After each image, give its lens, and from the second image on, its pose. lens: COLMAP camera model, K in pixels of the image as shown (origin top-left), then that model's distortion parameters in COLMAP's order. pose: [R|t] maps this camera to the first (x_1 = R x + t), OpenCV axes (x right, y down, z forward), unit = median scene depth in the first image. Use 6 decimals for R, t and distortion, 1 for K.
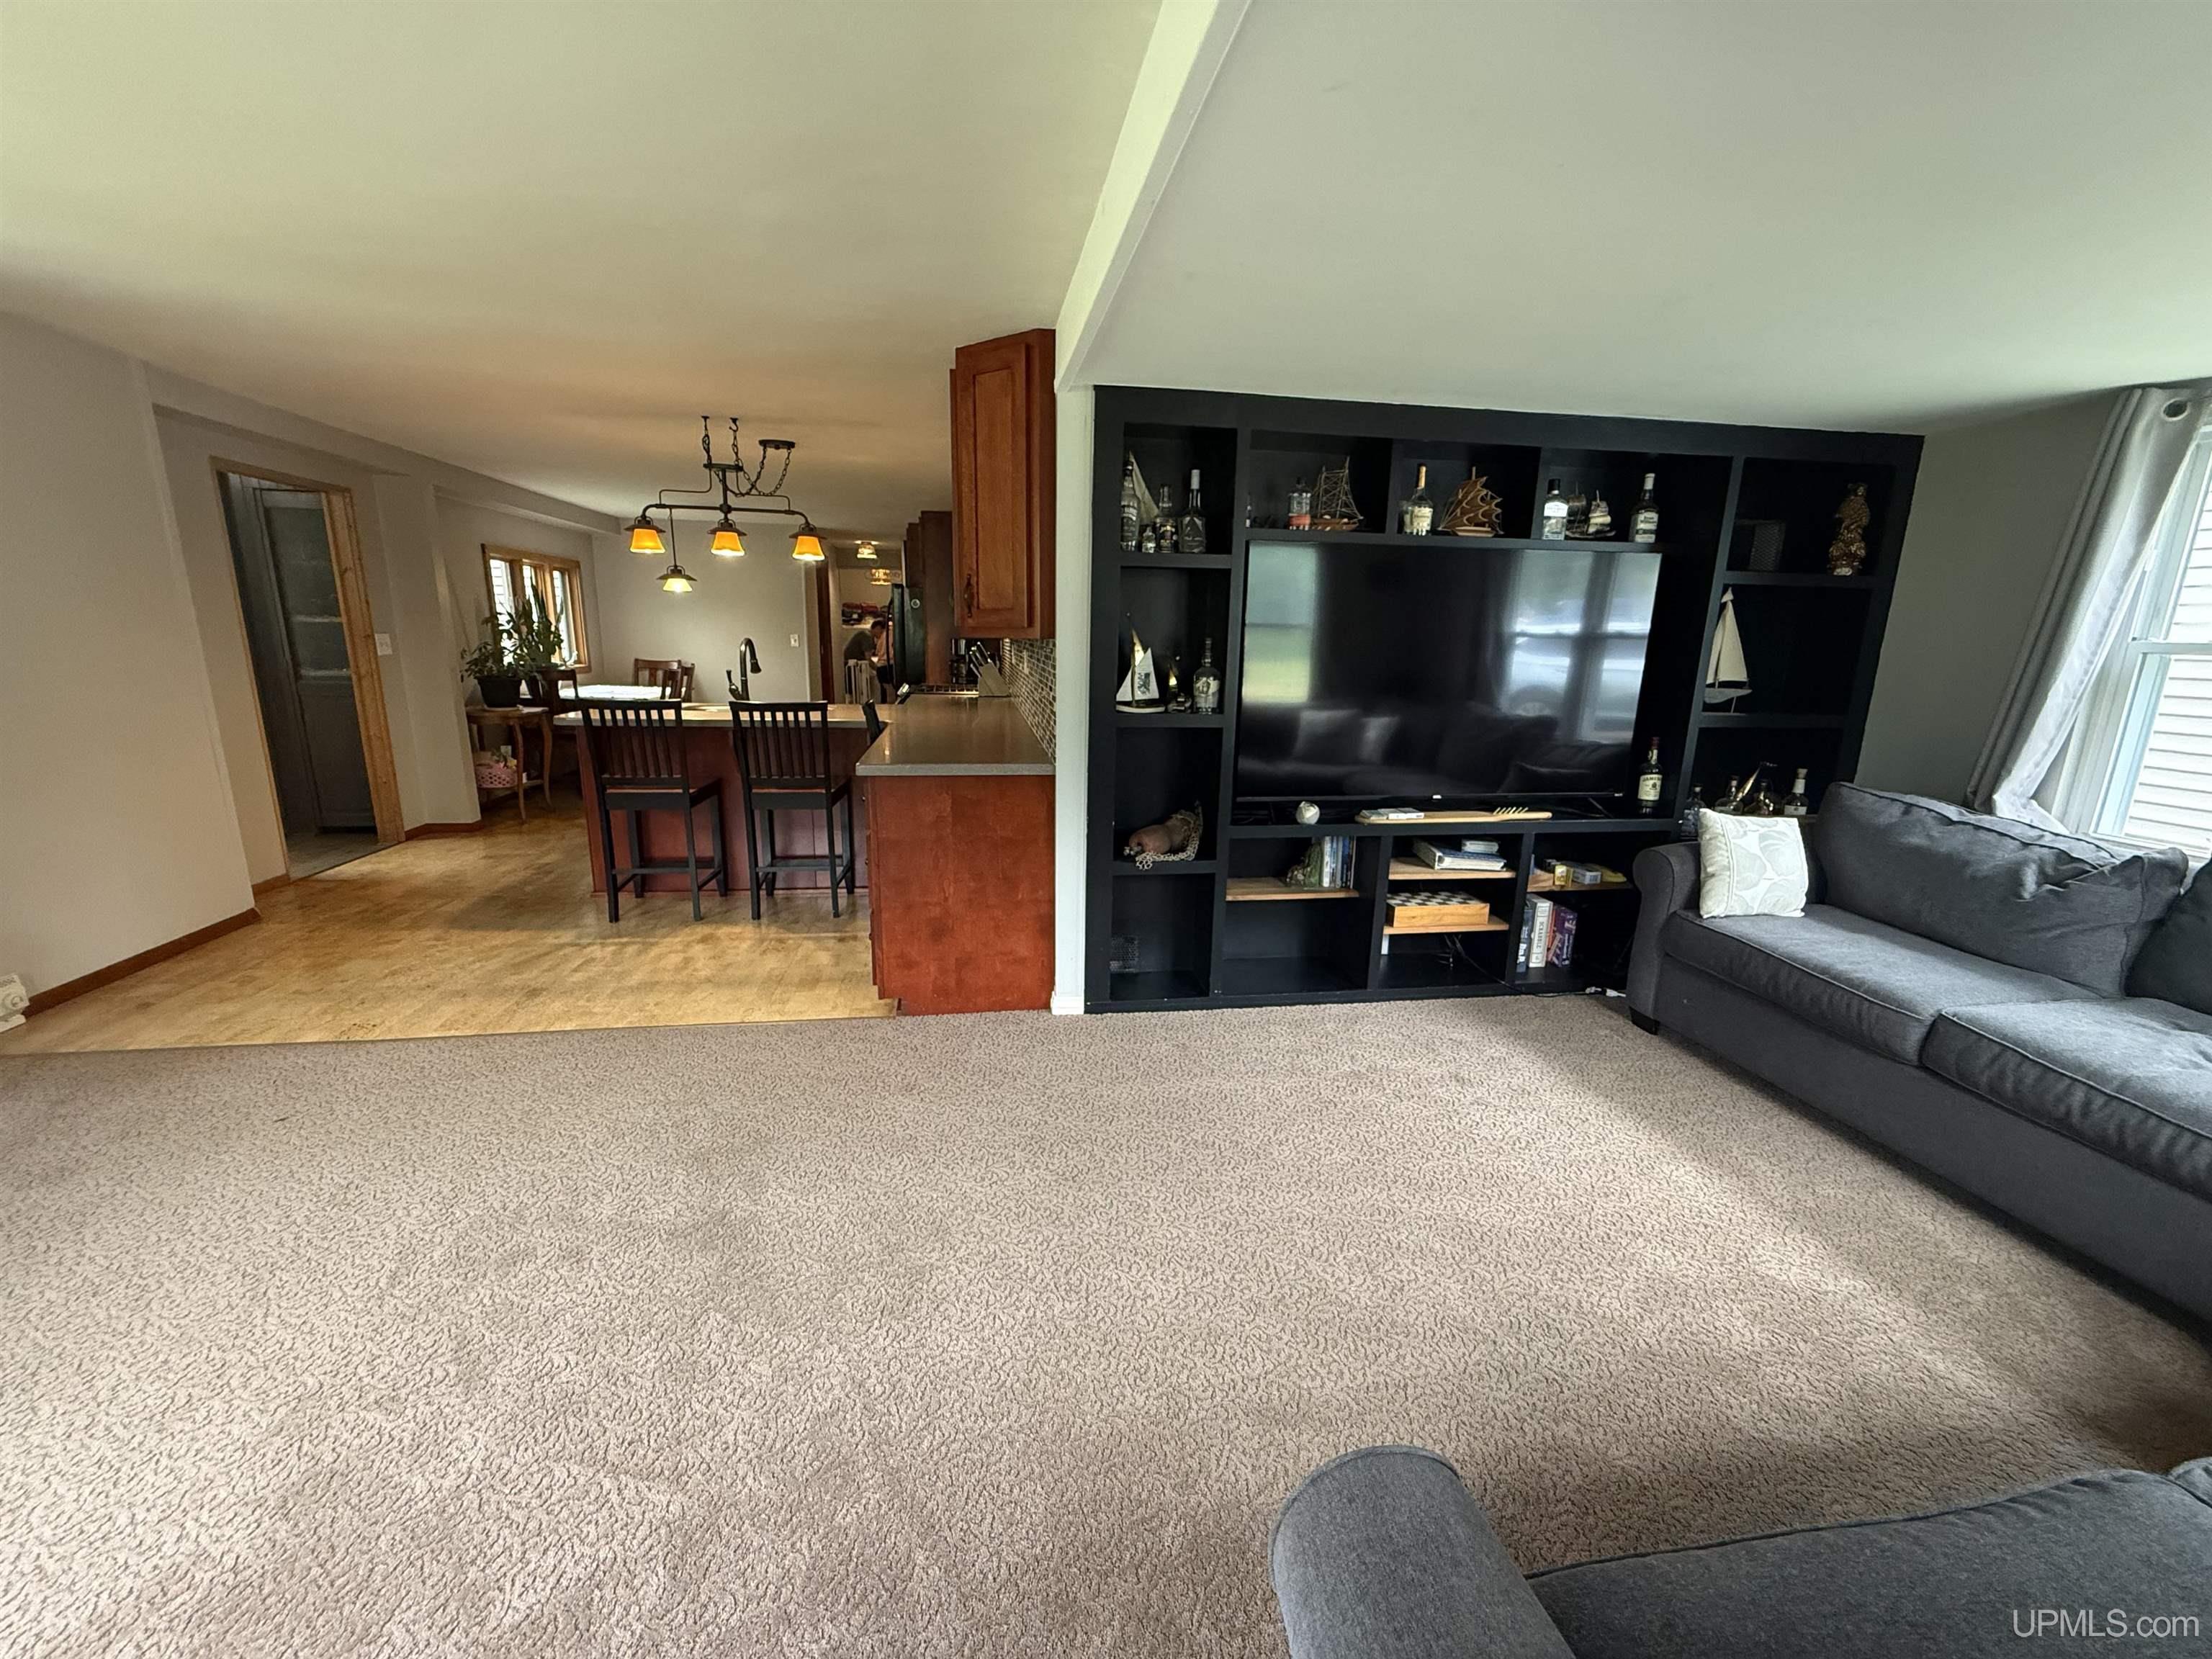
lens RADIAL K [[878.8, 0, 1102.2], [0, 878.8, 834.4], [0, 0, 1]] dist [0.000784, -0.000601]
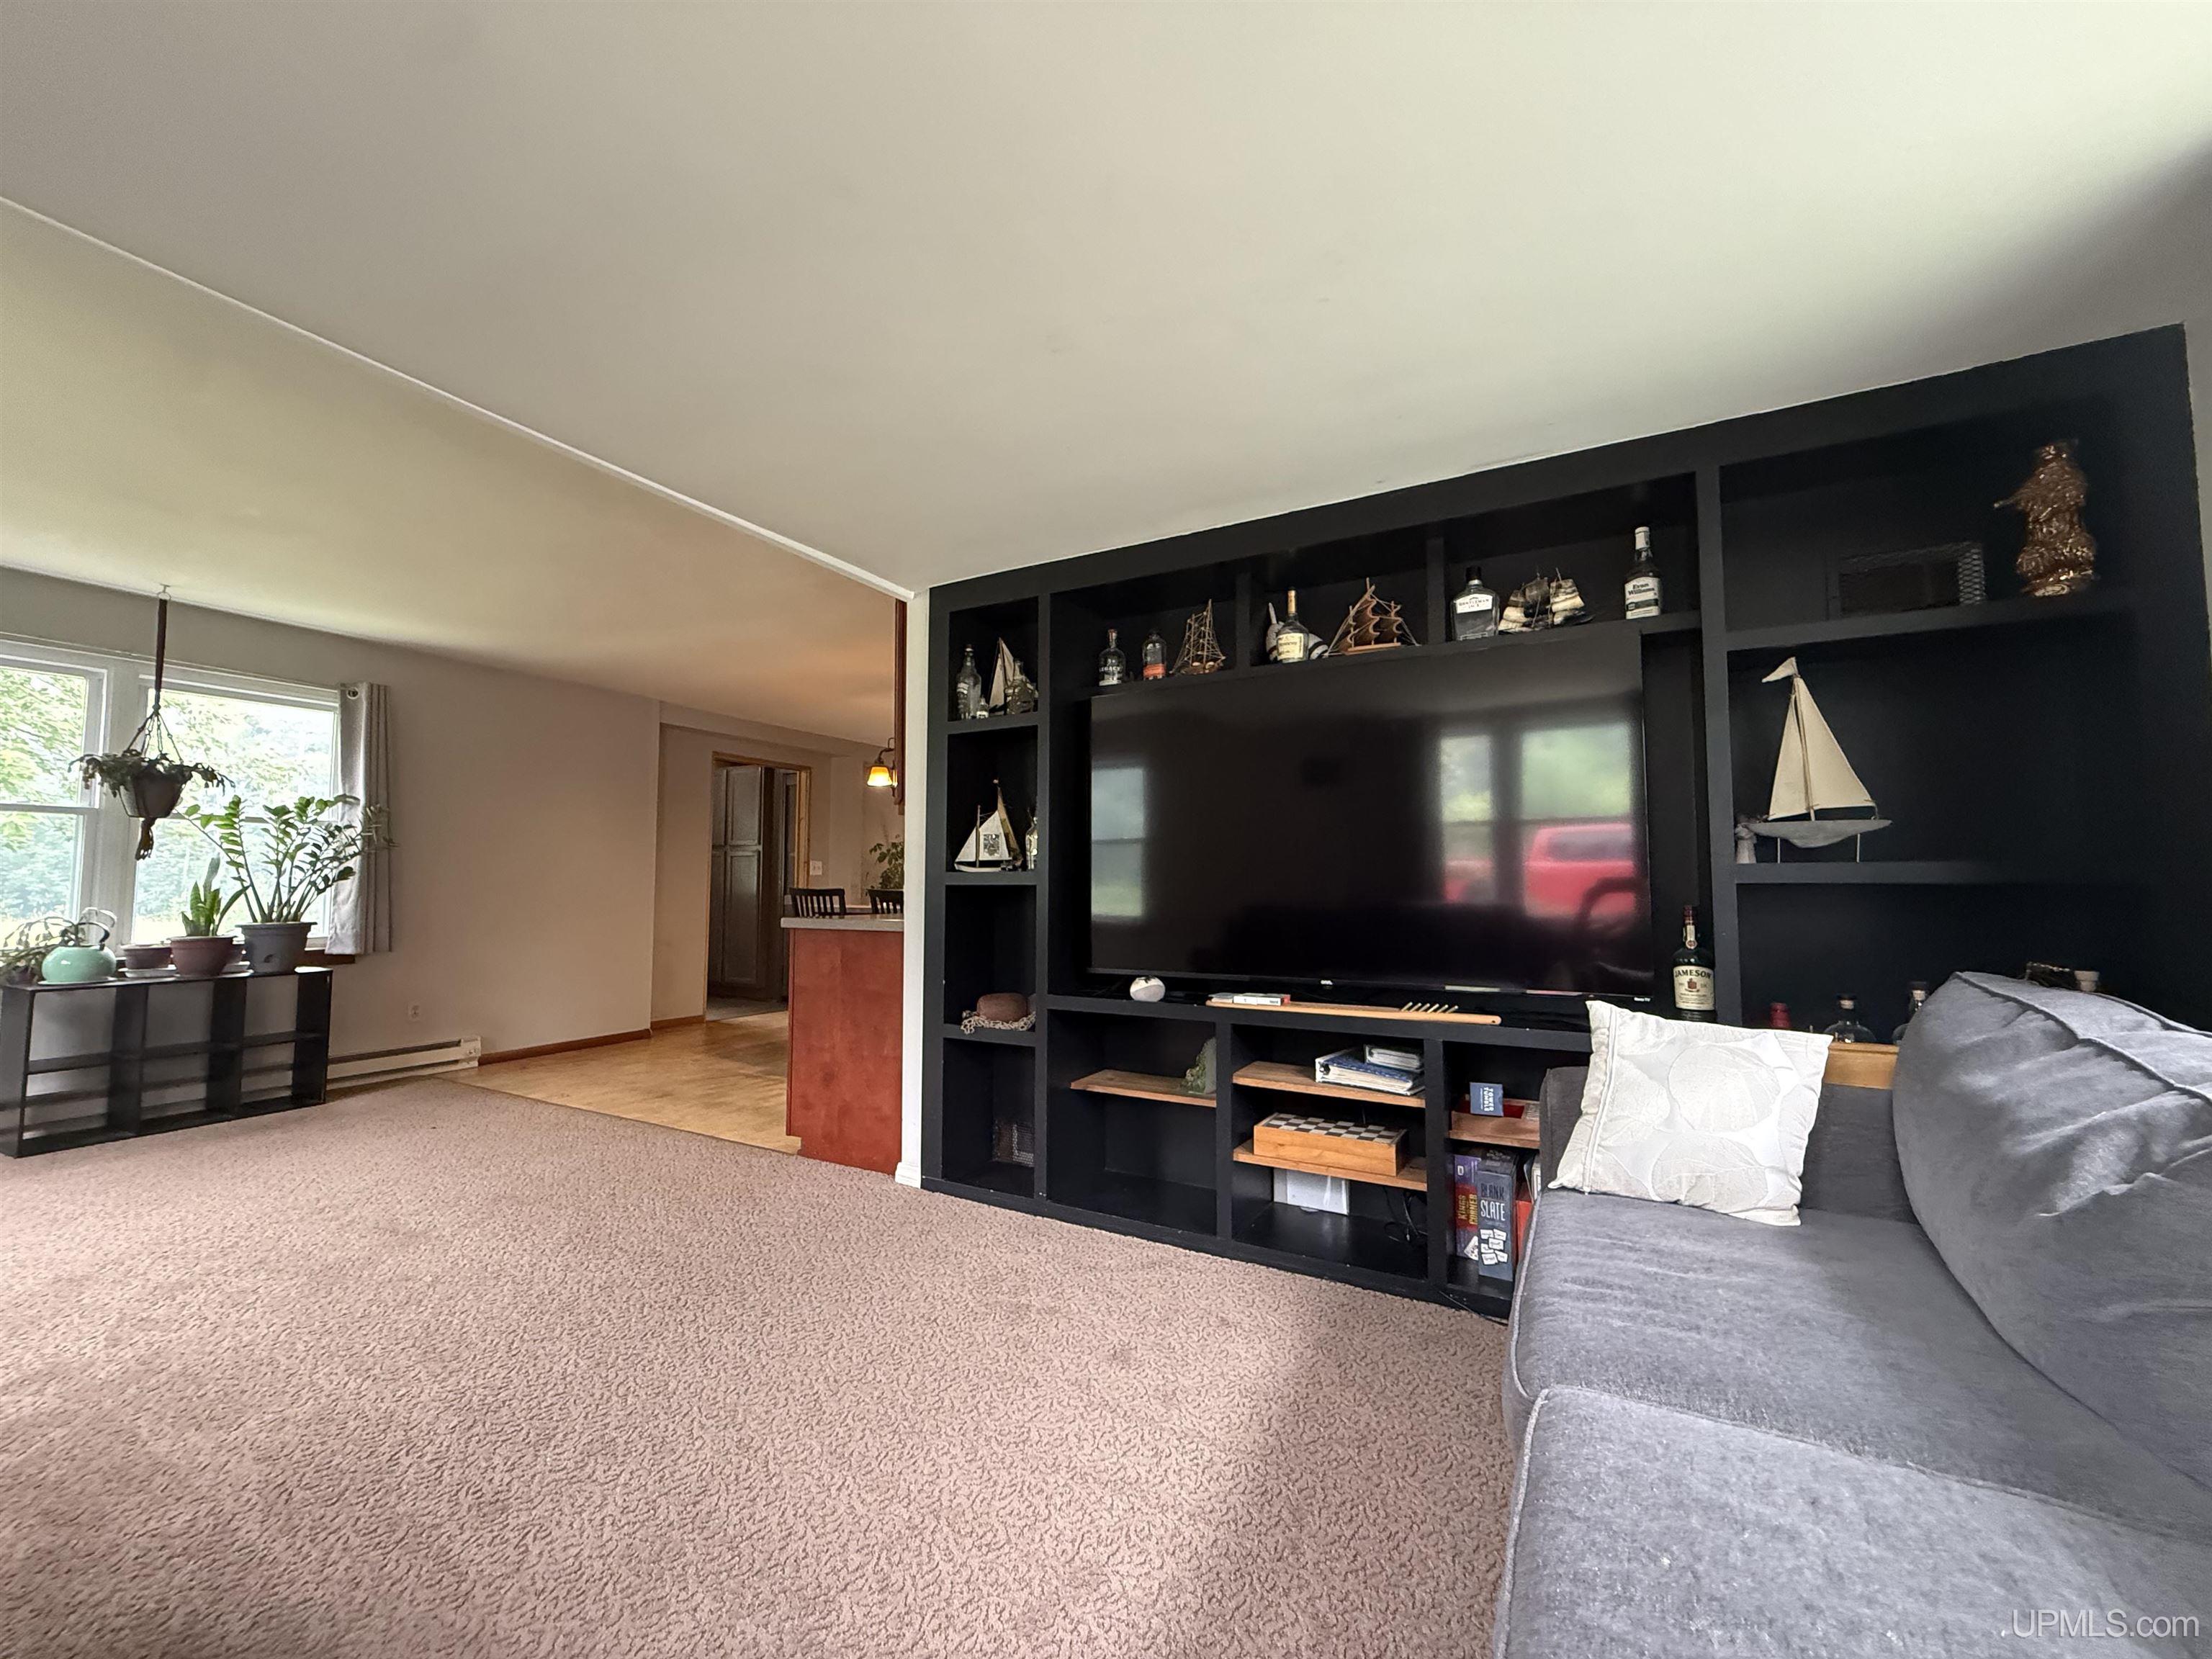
lens RADIAL K [[878.8, 0, 1102.2], [0, 878.8, 834.4], [0, 0, 1]] dist [0.000784, -0.000601]
pose [[0.788771, -0.054413, -0.612274, 0.704801], [-0.124067, 0.961481, -0.245278, 0.044080], [0.602036, 0.269431, 0.751638, 0.292179]]
